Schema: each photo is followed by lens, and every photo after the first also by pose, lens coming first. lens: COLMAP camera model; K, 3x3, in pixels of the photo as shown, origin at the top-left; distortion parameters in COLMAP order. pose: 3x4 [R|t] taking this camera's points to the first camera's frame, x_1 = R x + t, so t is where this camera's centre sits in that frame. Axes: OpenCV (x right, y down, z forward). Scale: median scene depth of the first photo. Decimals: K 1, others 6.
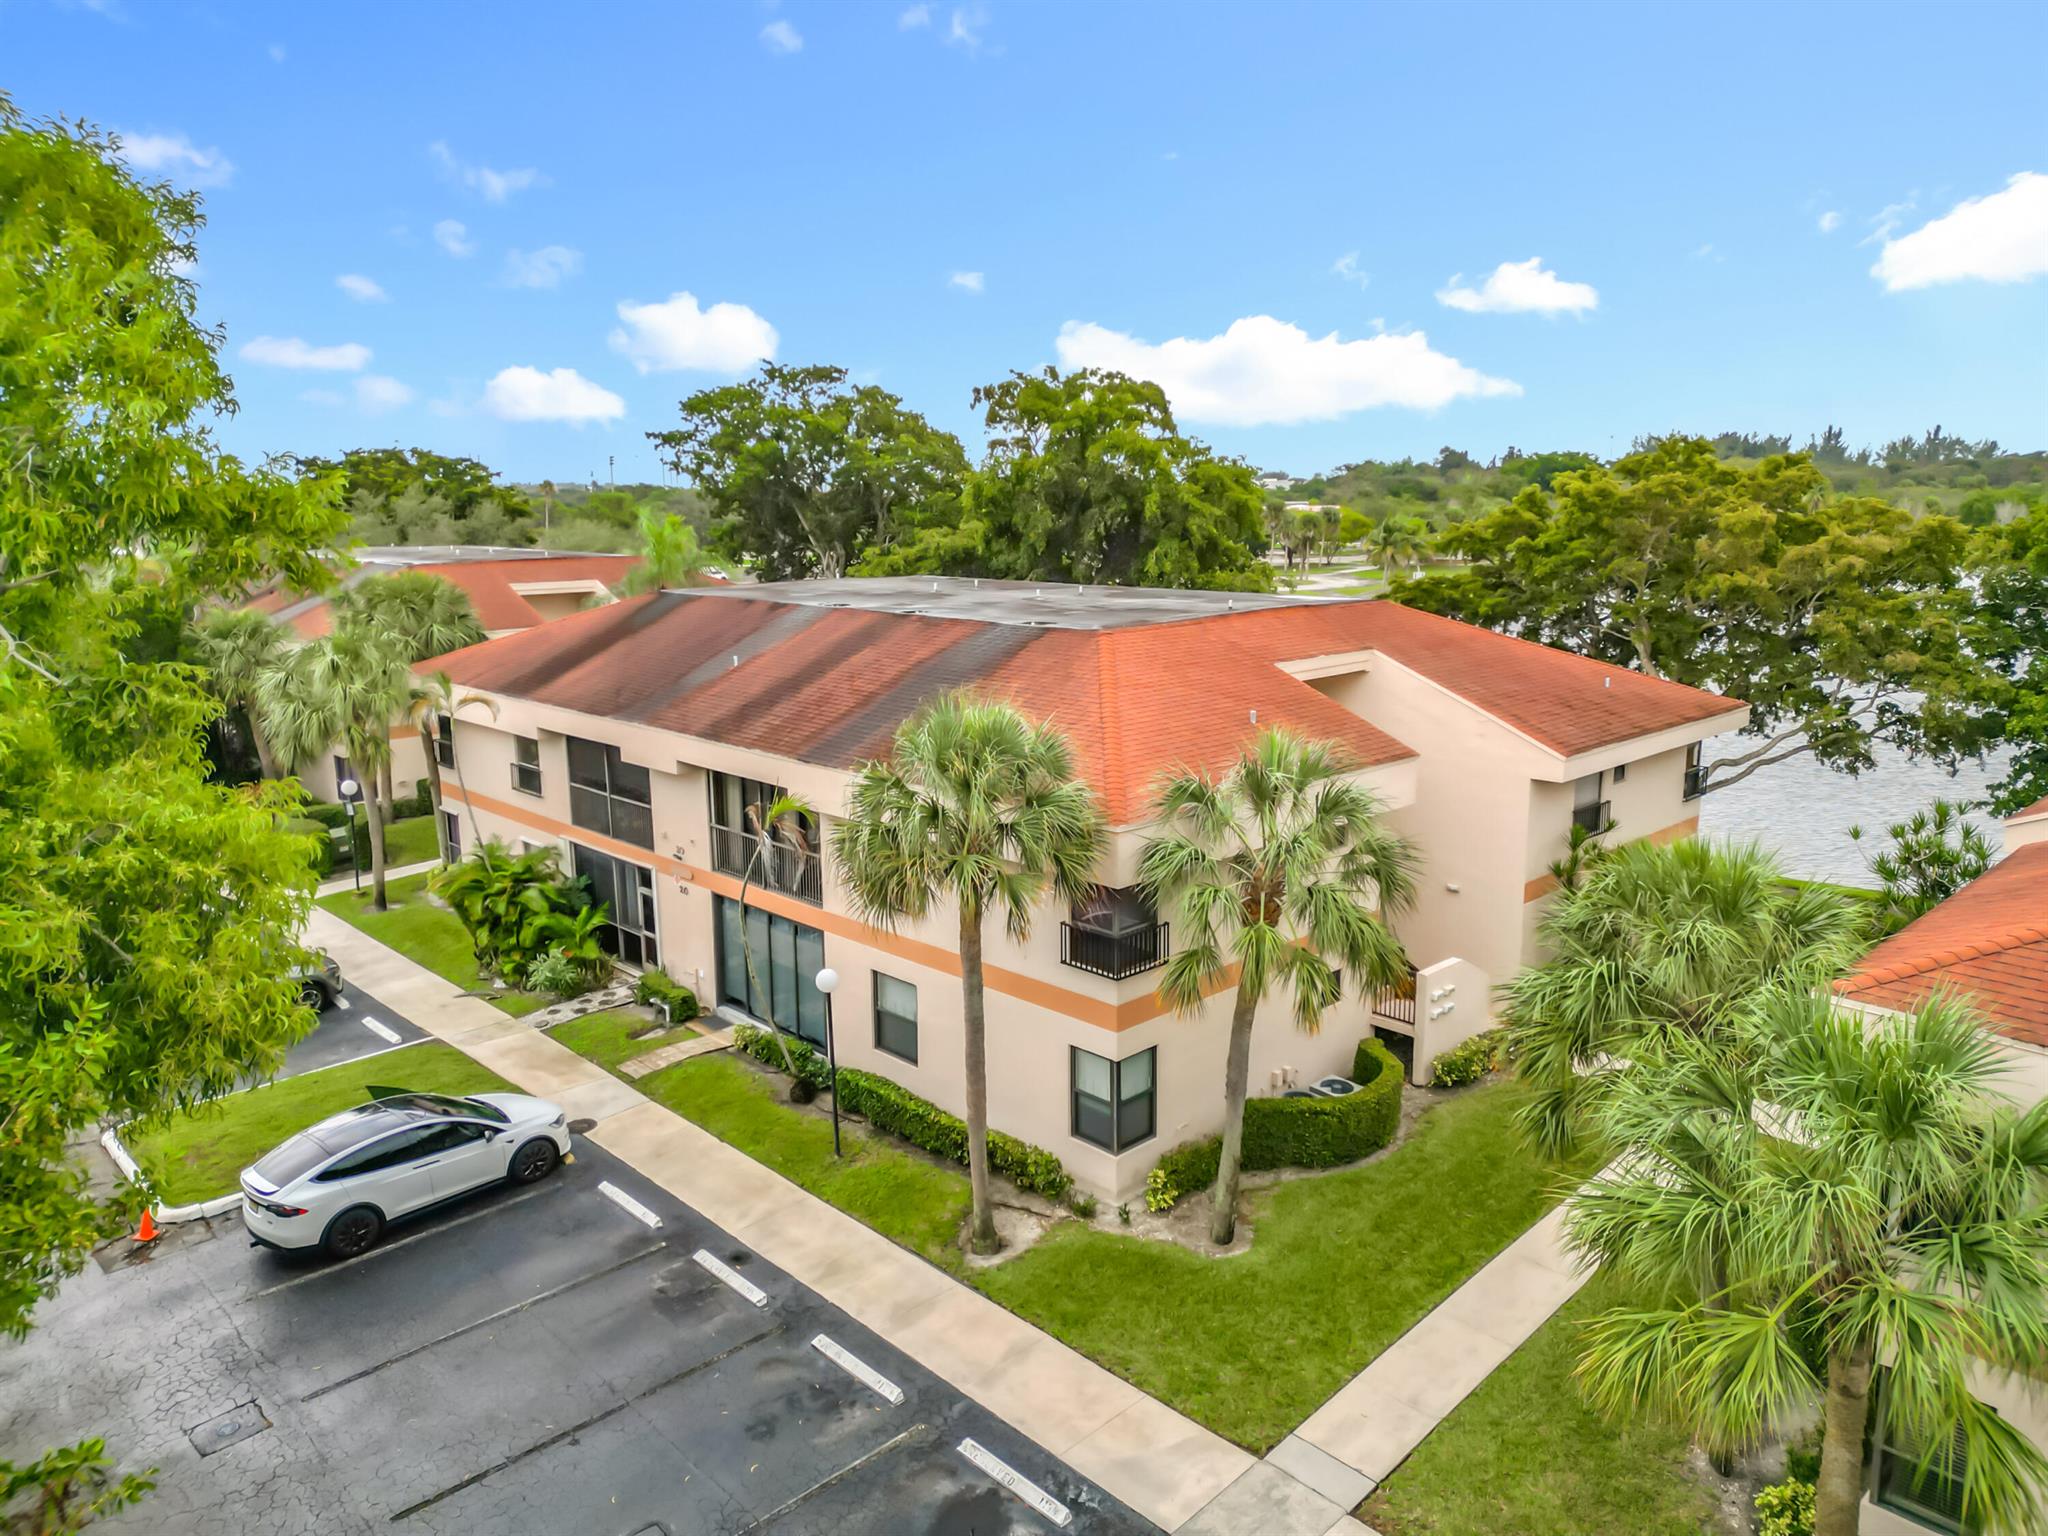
lens RADIAL K [[1432.5, 0, 1024.0], [0, 1432.5, 768.0], [0, 0, 1]] dist [0.070795, -0.068797]
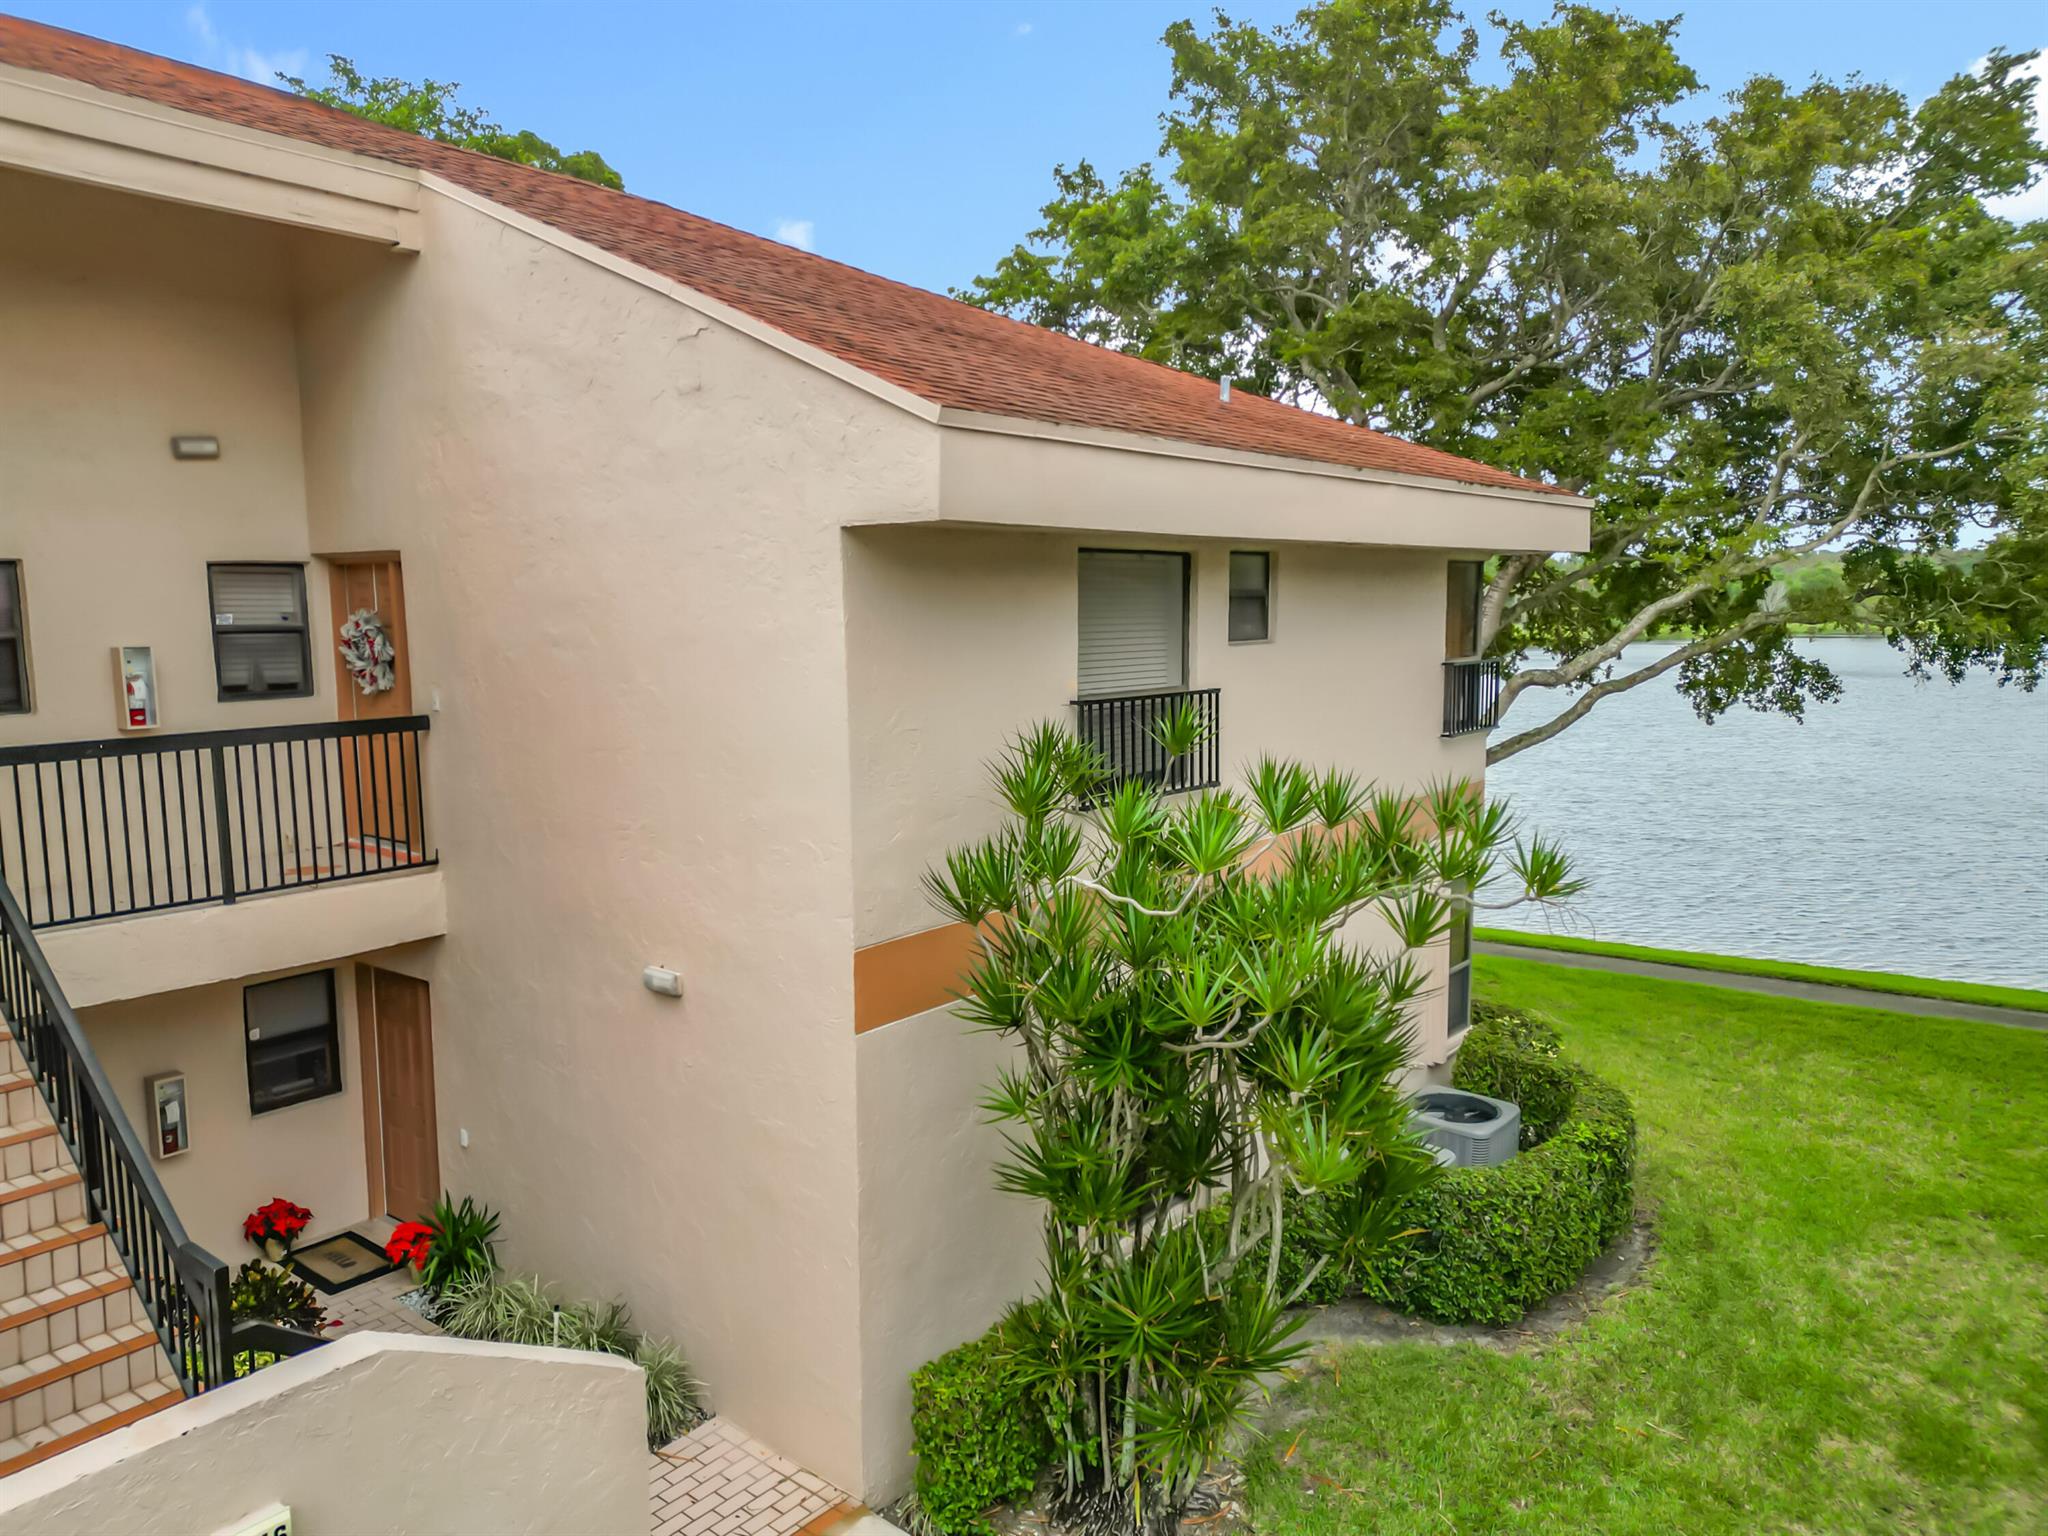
lens RADIAL K [[1432.5, 0, 1024.0], [0, 1432.5, 768.0], [0, 0, 1]] dist [0.070795, -0.068797]
pose [[0.992188, -0.014263, 0.123936, 0.229663], [0.022999, 0.997328, -0.069345, 0.043282], [-0.122616, 0.071654, 0.989864, 0.494151]]
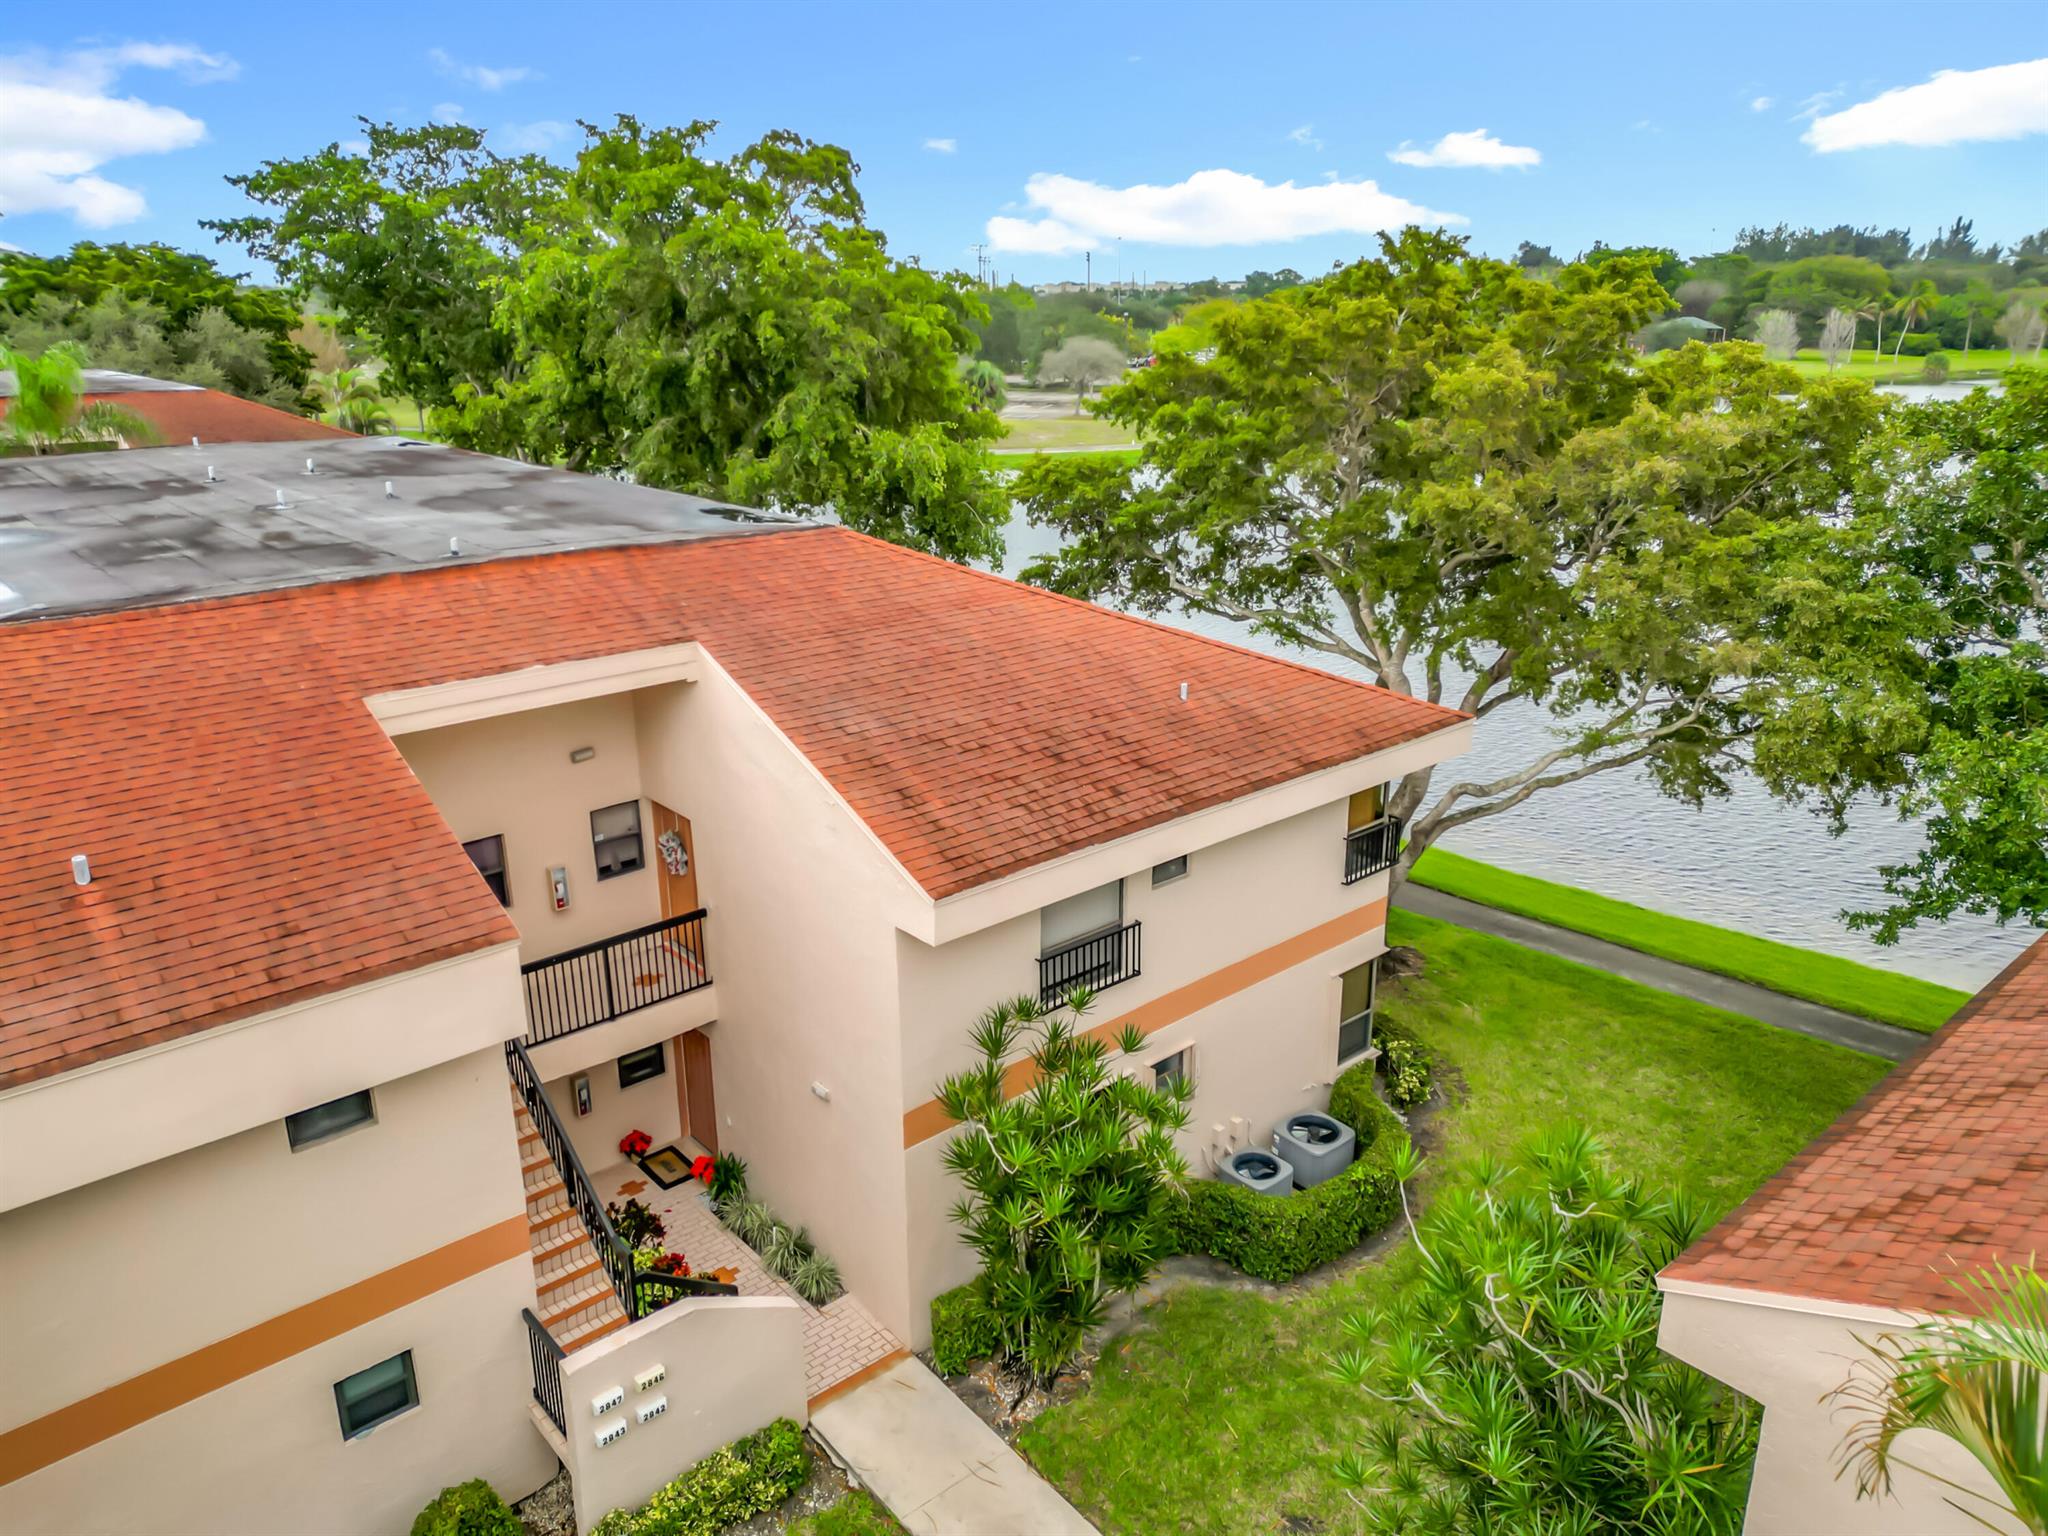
lens RADIAL K [[1432.5, 0, 1024.0], [0, 1432.5, 768.0], [0, 0, 1]] dist [0.070795, -0.068797]
pose [[0.998626, 0.017217, -0.049486, 0.275156], [-0.010709, 0.991601, 0.128891, -0.074576], [0.051290, -0.128184, 0.990423, 0.334028]]
